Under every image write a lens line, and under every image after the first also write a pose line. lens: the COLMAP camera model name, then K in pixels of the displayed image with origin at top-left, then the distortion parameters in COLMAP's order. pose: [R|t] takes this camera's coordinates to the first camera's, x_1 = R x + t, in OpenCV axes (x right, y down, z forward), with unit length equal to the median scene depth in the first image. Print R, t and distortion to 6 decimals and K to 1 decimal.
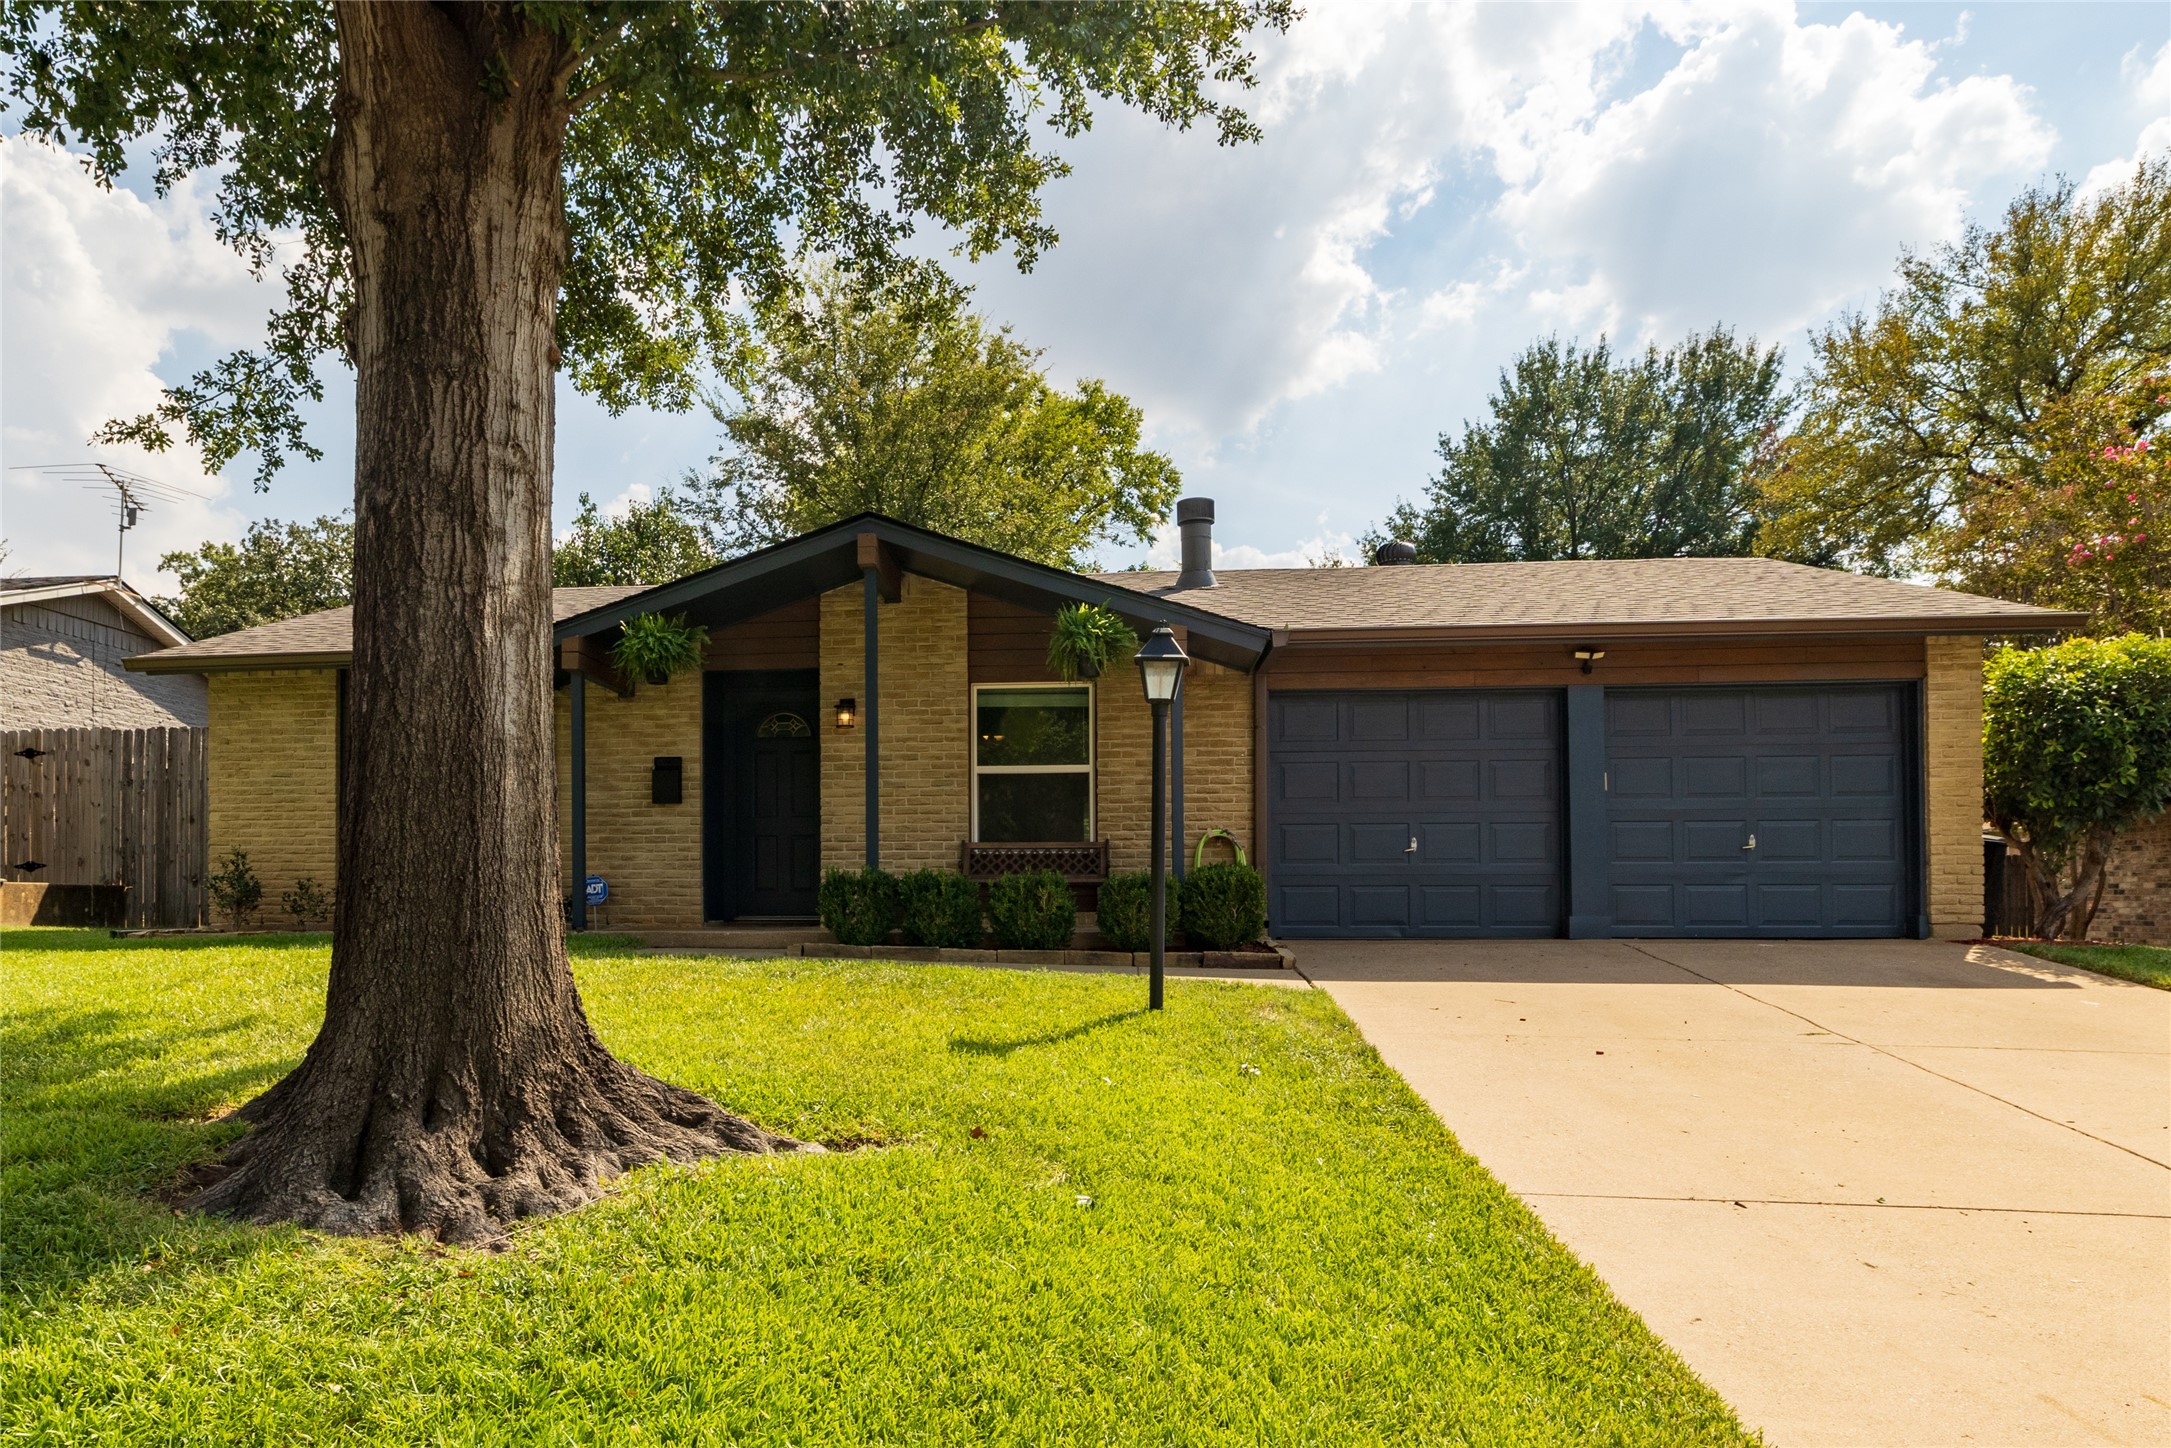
lens RADIAL K [[938.1, 0, 1096.1], [0, 938.1, 711.8], [0, 0, 1]] dist [0.008823, 0.000217]
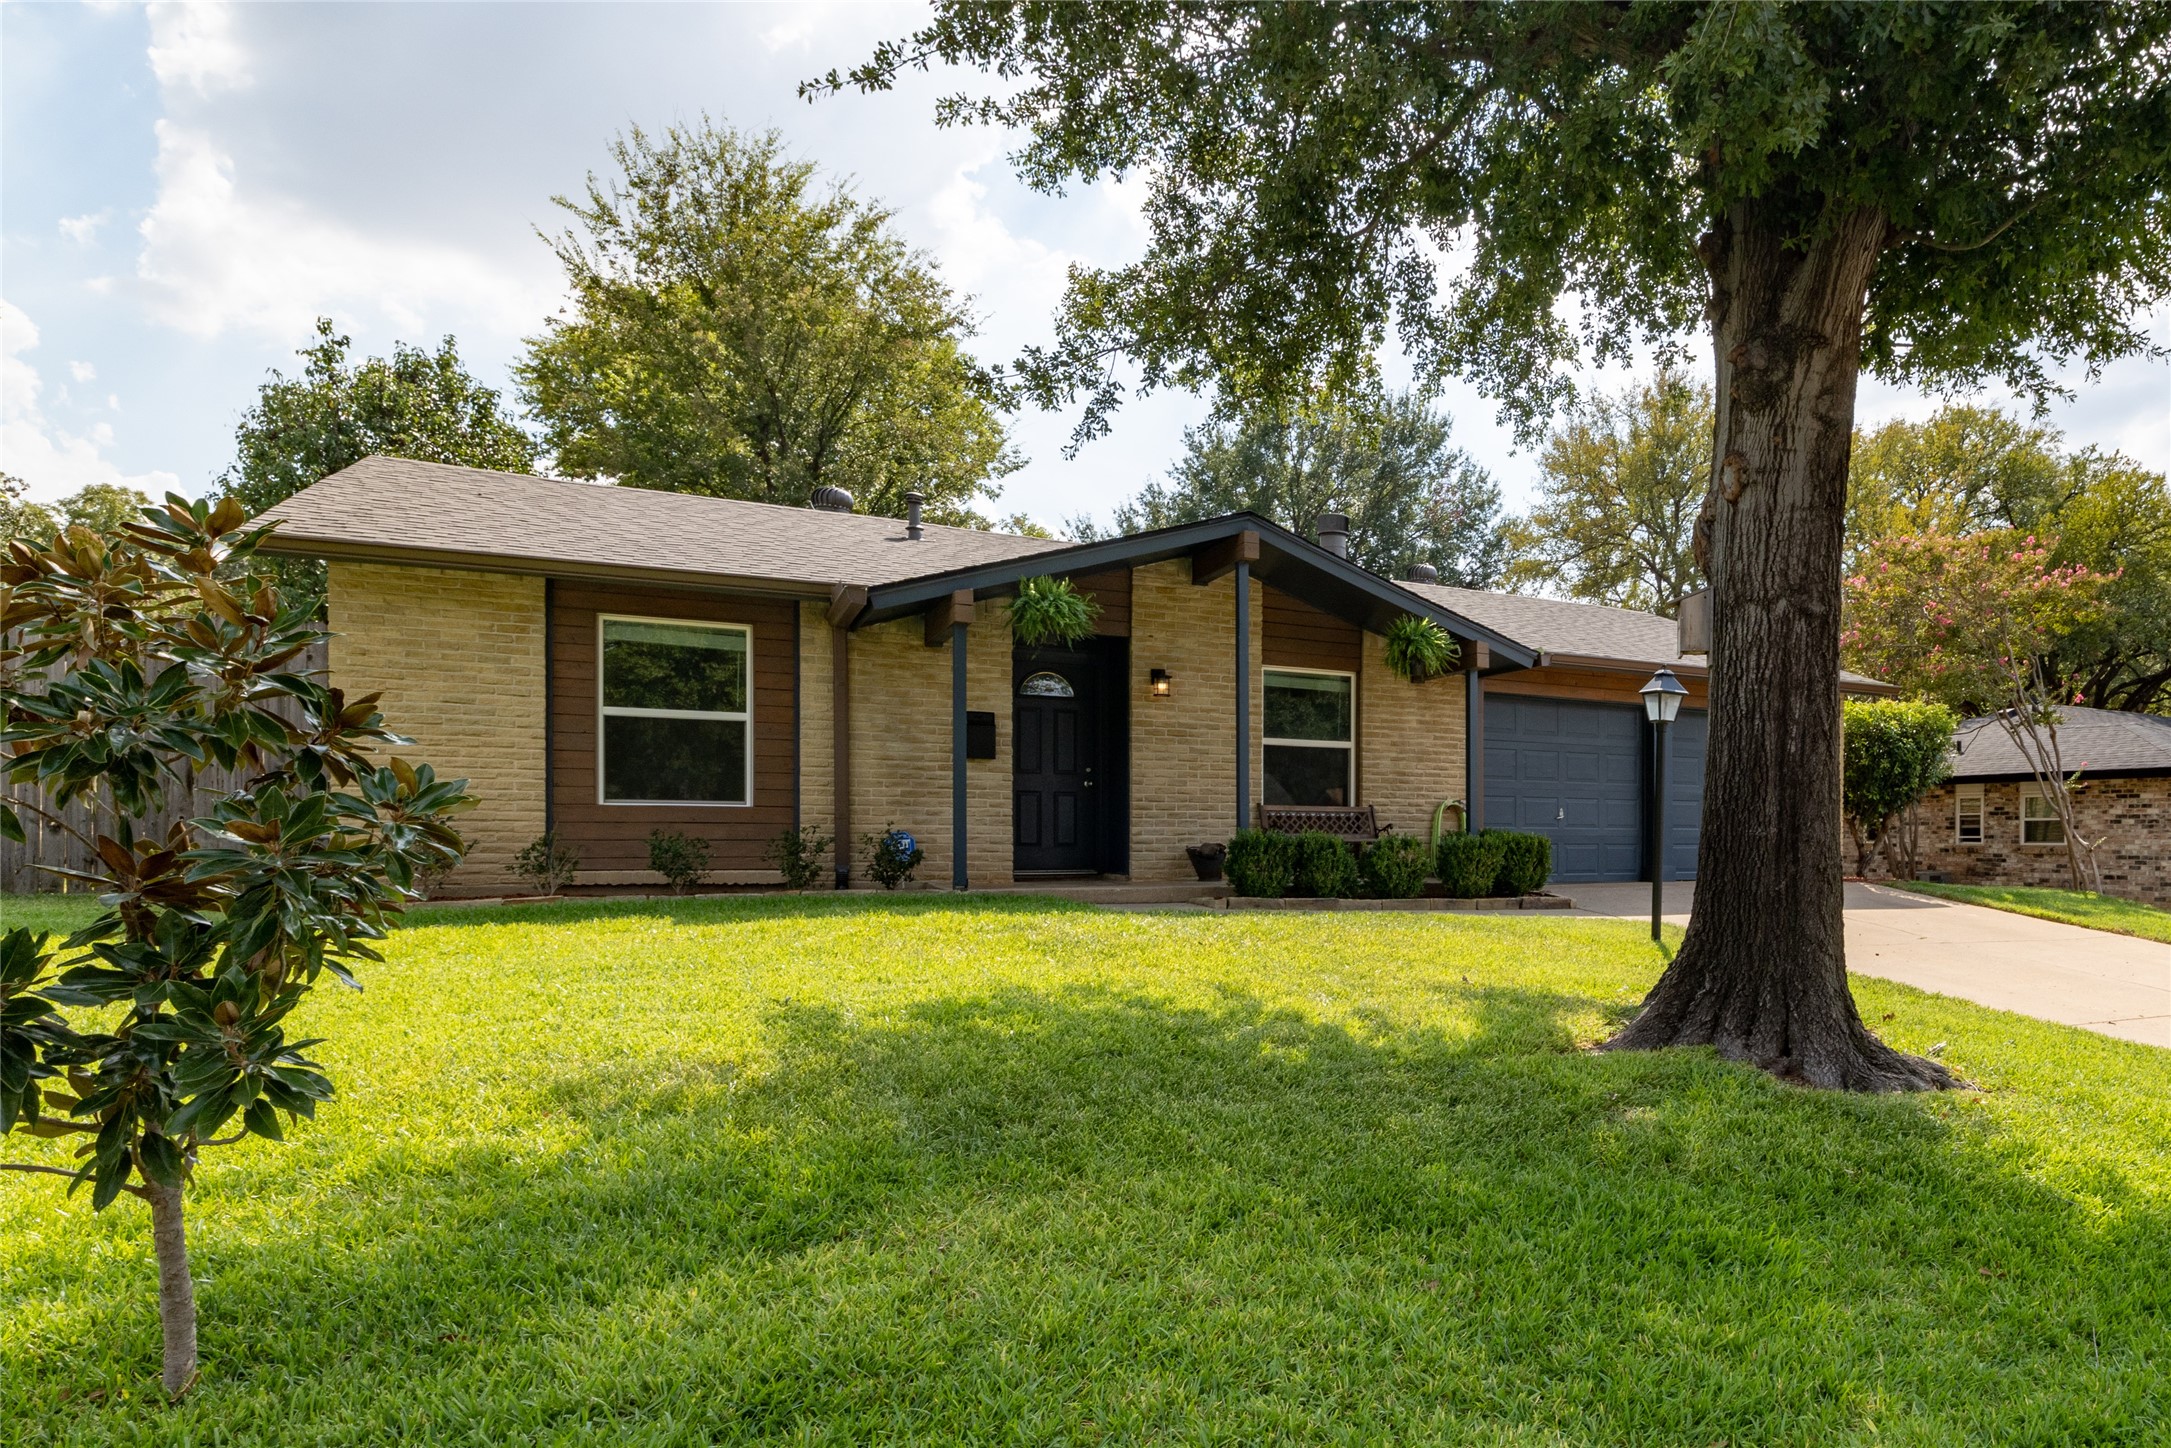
lens RADIAL K [[938.1, 0, 1096.1], [0, 938.1, 711.8], [0, 0, 1]] dist [0.008823, 0.000217]
pose [[0.904977, 0.058603, 0.421405, -2.237838], [-0.086510, 0.995123, 0.047396, -0.029925], [-0.416572, -0.079348, 0.905633, 0.146061]]
